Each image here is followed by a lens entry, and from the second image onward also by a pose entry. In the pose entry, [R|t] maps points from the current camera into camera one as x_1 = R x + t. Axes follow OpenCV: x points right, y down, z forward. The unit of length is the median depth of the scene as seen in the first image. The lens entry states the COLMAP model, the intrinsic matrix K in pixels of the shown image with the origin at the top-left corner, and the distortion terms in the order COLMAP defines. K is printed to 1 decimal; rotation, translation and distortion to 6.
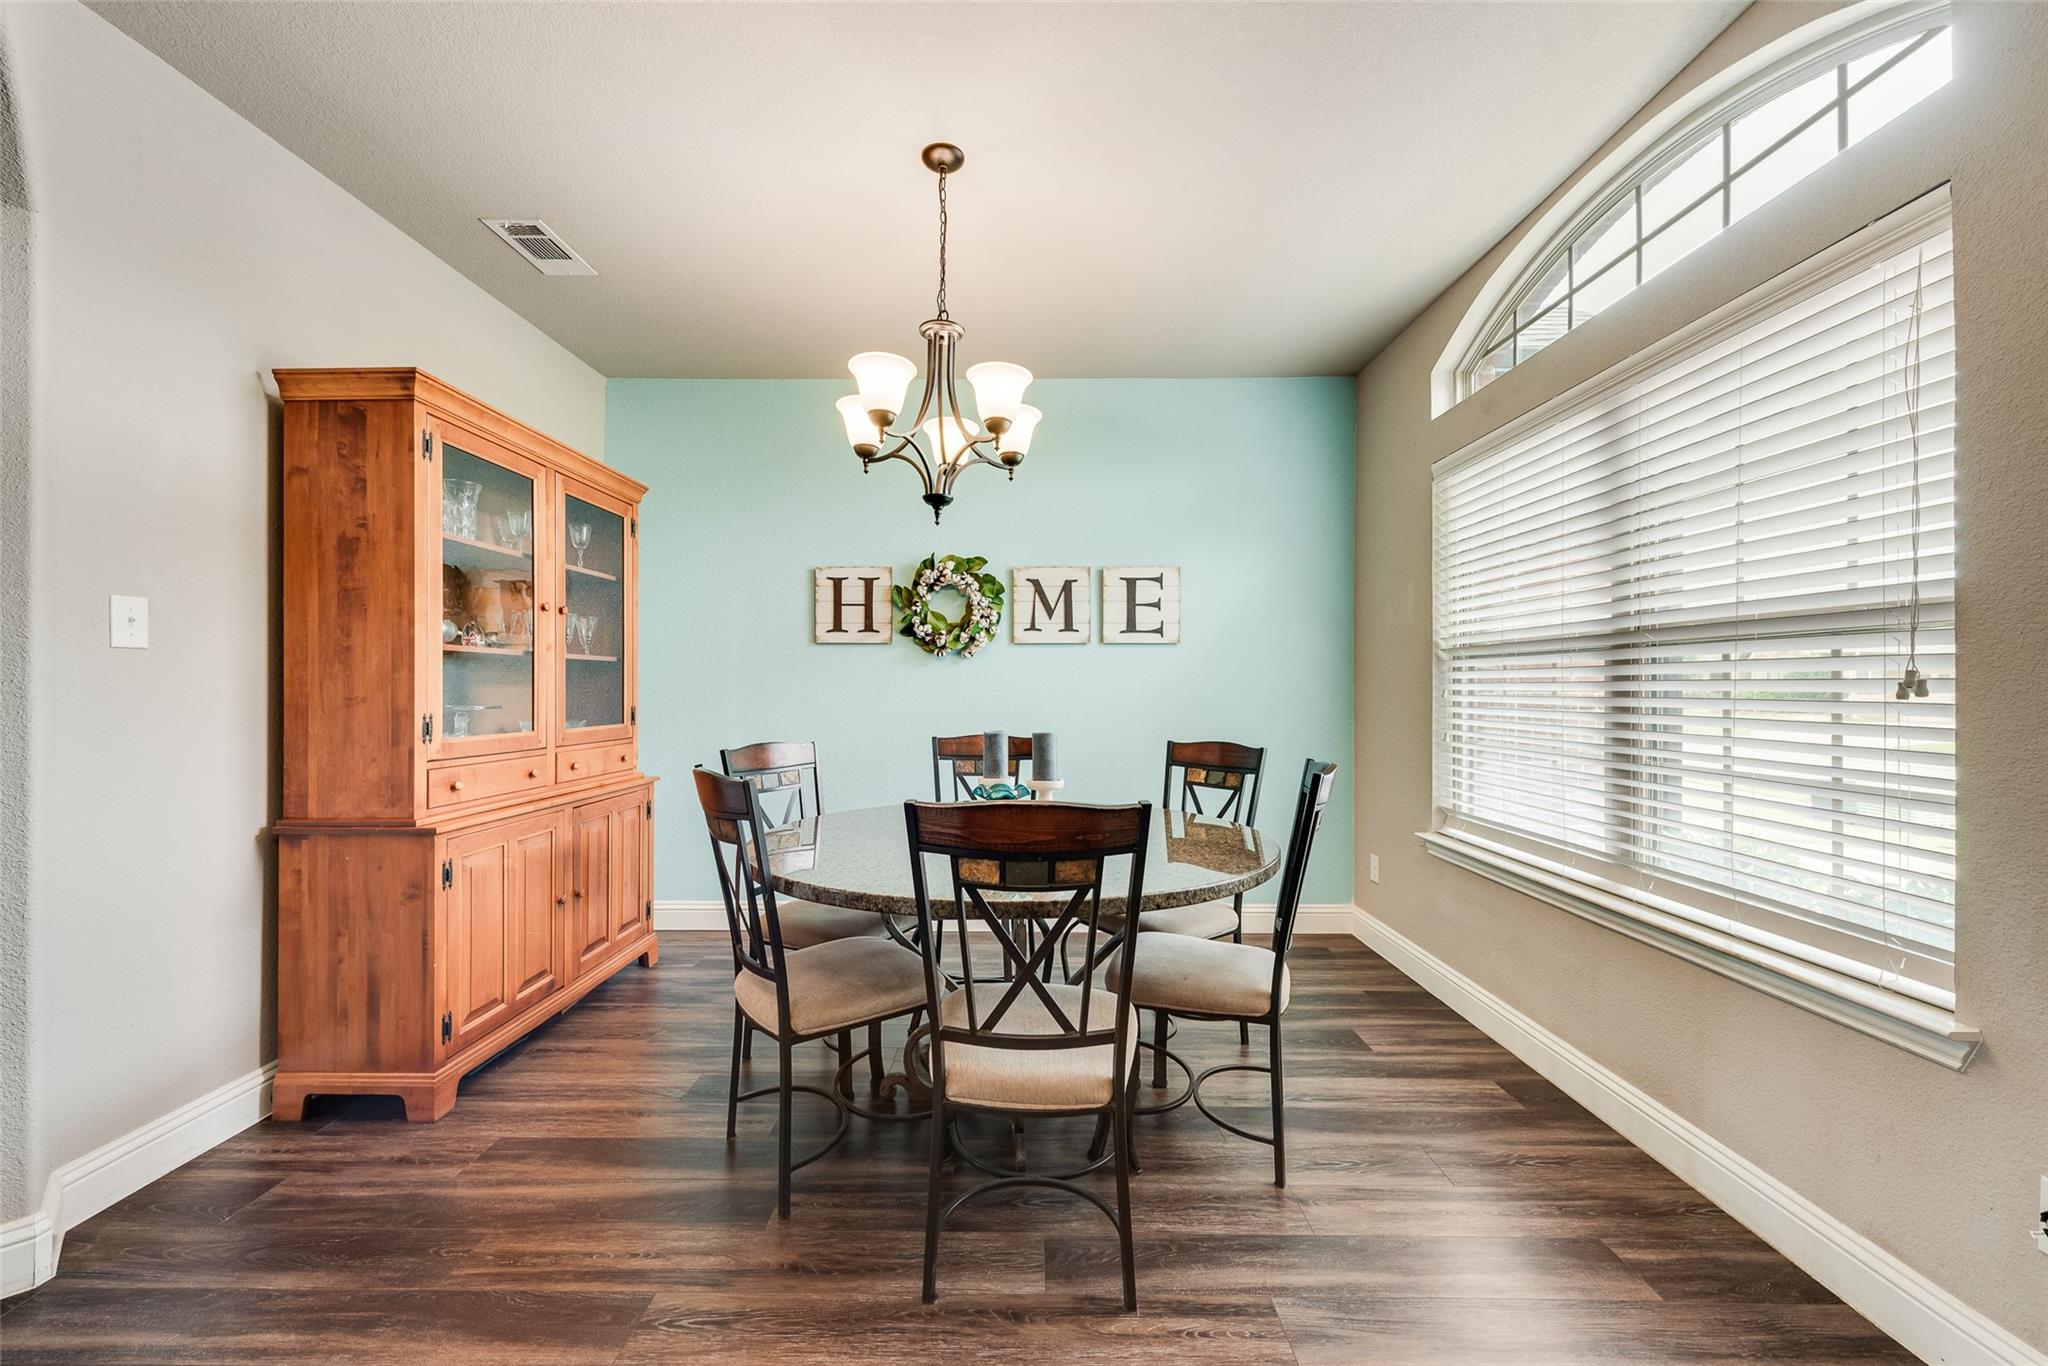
lens RADIAL K [[799.1, 0, 1014.4], [0, 799.1, 689.2], [0, 0, 1]] dist [0.012756, -0.004317]
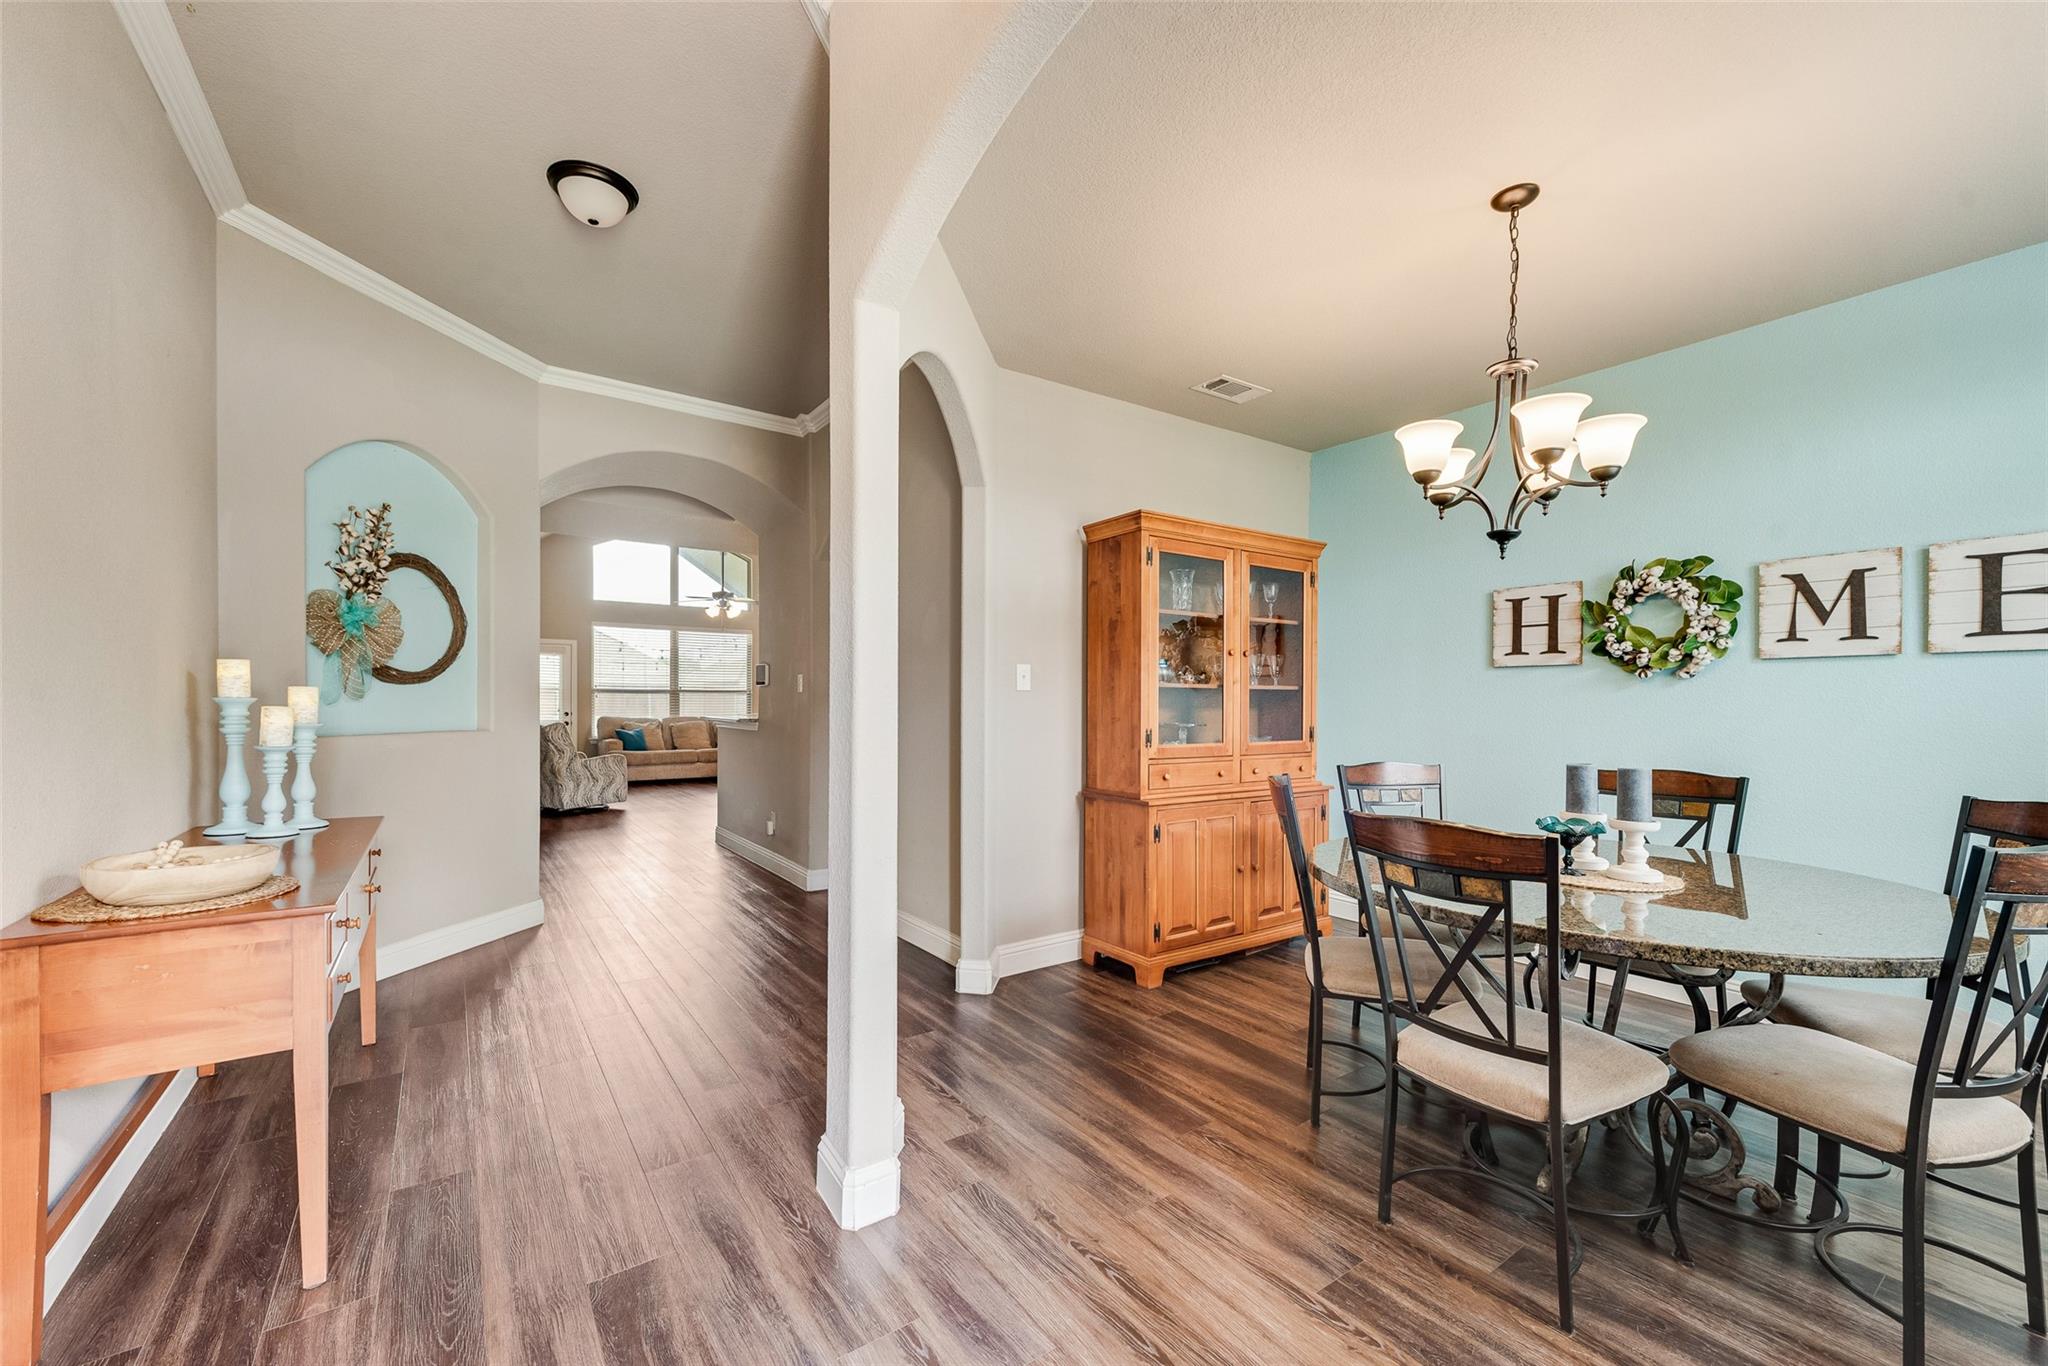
lens RADIAL K [[827.6, 0, 1019.7], [0, 827.6, 715.7], [0, 0, 1]] dist [0.001657, -0.000039]
pose [[0.576580, 0.015418, -0.816895, 0.404808], [-0.003624, 0.999860, 0.016313, -0.018746], [0.817033, -0.006445, 0.576555, -0.119227]]
